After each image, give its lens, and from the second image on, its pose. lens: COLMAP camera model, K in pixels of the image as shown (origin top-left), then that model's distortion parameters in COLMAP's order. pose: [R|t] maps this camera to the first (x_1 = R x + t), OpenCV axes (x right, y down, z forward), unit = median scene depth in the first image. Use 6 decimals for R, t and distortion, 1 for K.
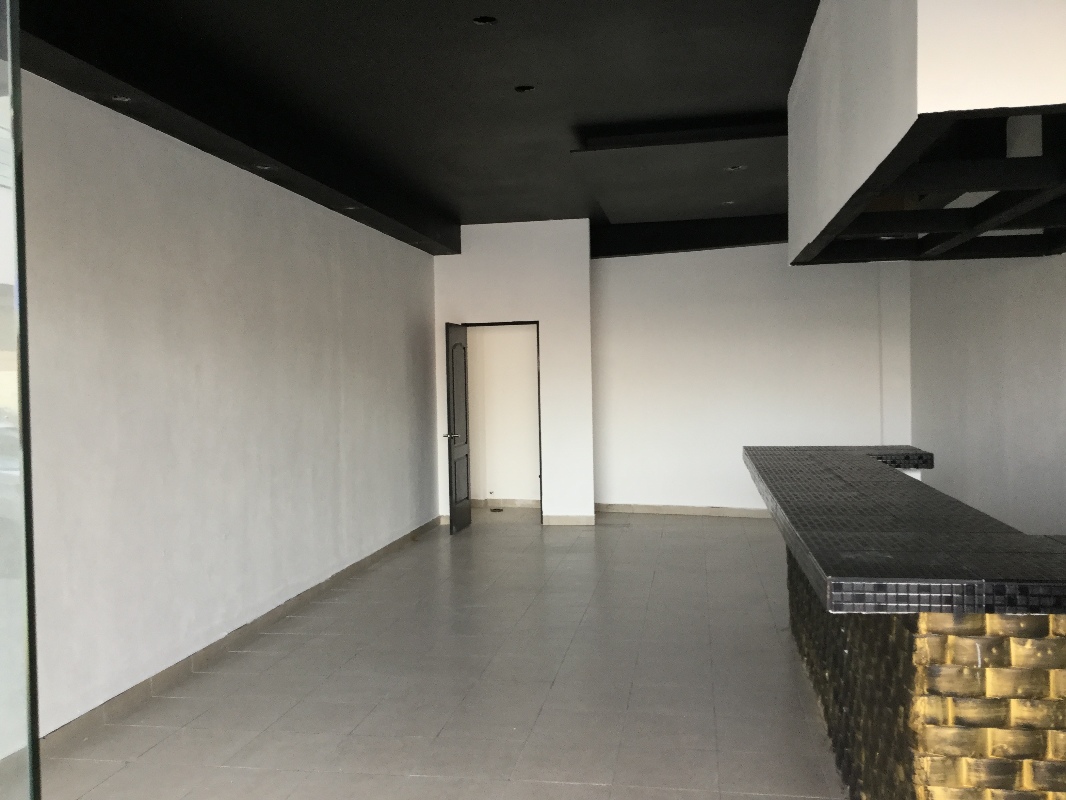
lens RADIAL K [[955.3, 0, 534.4], [0, 955.3, 397.4], [0, 0, 1]] dist [0.007388, 0.010513]
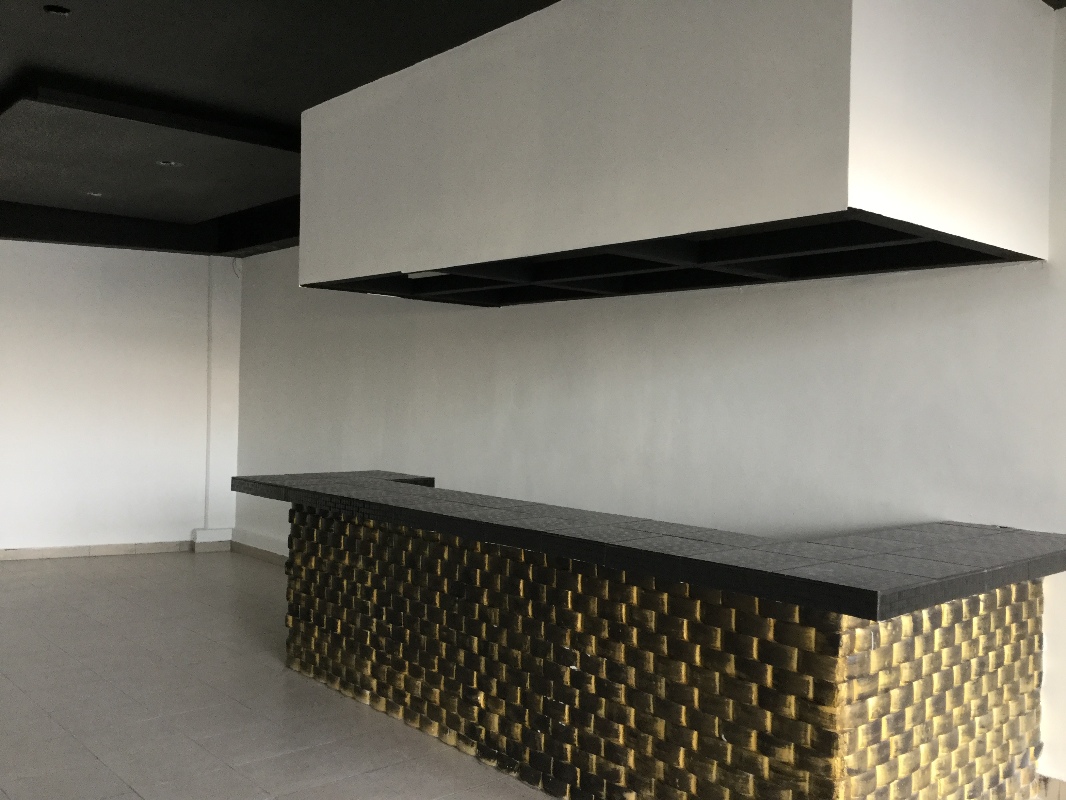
lens RADIAL K [[960.6, 0, 516.4], [0, 960.6, 401.8], [0, 0, 1]] dist [0.107975, -0.191016]
pose [[0.637880, 0.040673, 0.769061, -0.827818], [-0.025972, 0.999173, -0.031301, 0.004321], [-0.769697, -0.000008, 0.638409, 0.529072]]
